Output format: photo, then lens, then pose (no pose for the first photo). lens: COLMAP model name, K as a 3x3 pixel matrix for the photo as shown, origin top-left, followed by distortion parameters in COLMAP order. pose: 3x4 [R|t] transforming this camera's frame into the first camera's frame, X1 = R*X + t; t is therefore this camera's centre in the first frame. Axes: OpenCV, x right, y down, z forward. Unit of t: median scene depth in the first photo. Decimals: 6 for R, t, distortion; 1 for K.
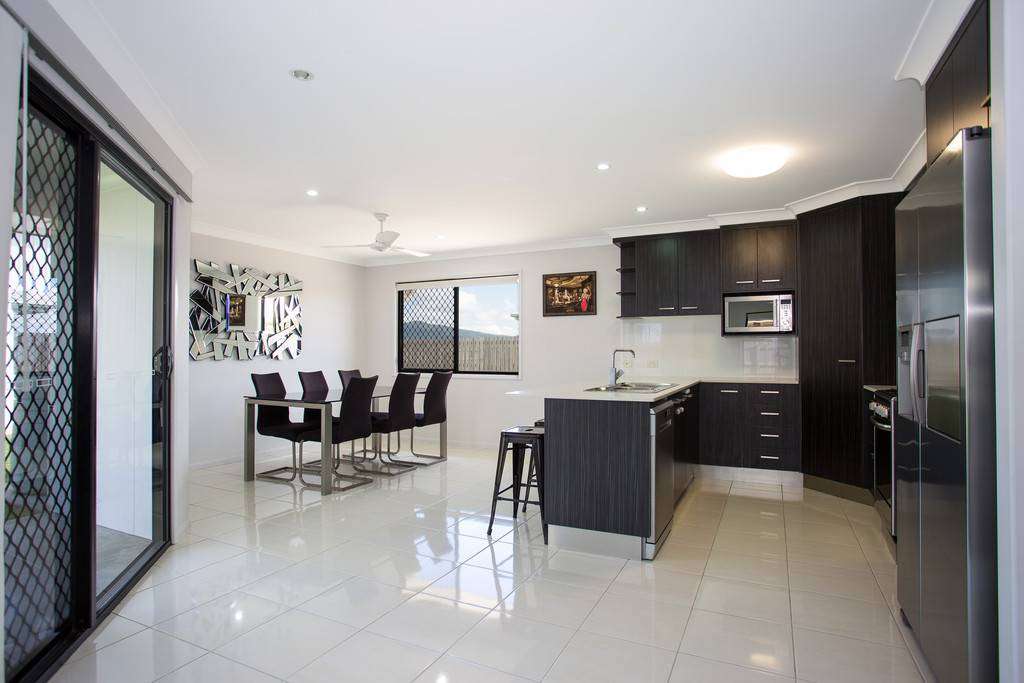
lens RADIAL K [[547.5, 0, 512.1], [0, 547.5, 345.7], [0, 0, 1]] dist [-0.002957, -0.000348]
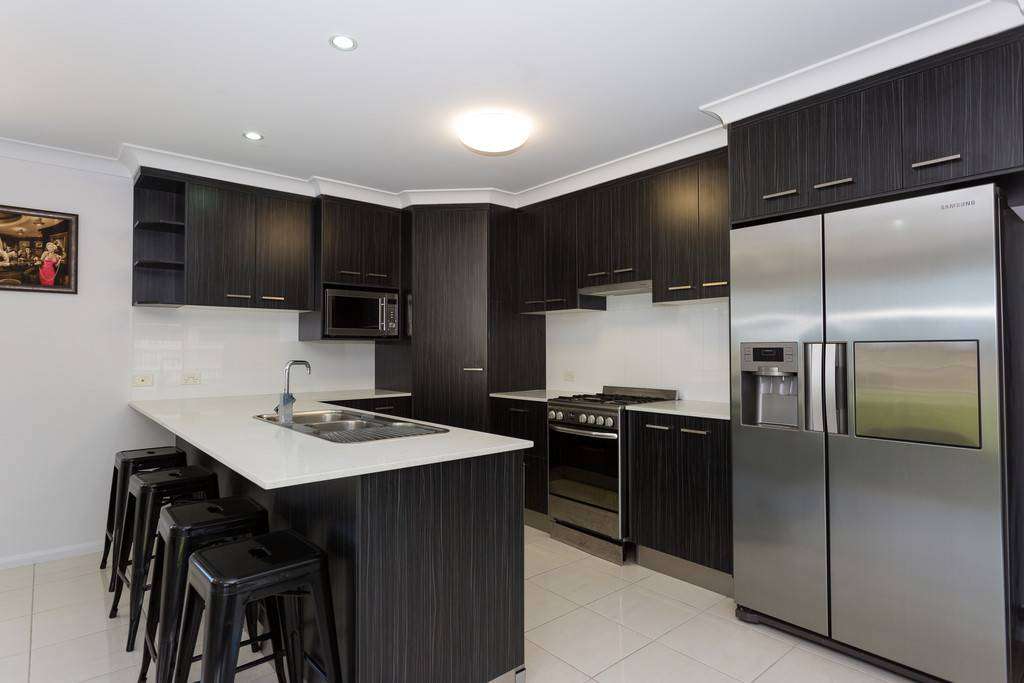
lens RADIAL K [[547.5, 0, 511.2], [0, 547.5, 339.2], [0, 0, 1]] dist [-0.002957, -0.000348]
pose [[0.408665, 0.023460, 0.912383, -0.167321], [-0.010828, 0.999724, -0.020856, -0.004191], [-0.912620, -0.001357, 0.408806, 0.373088]]
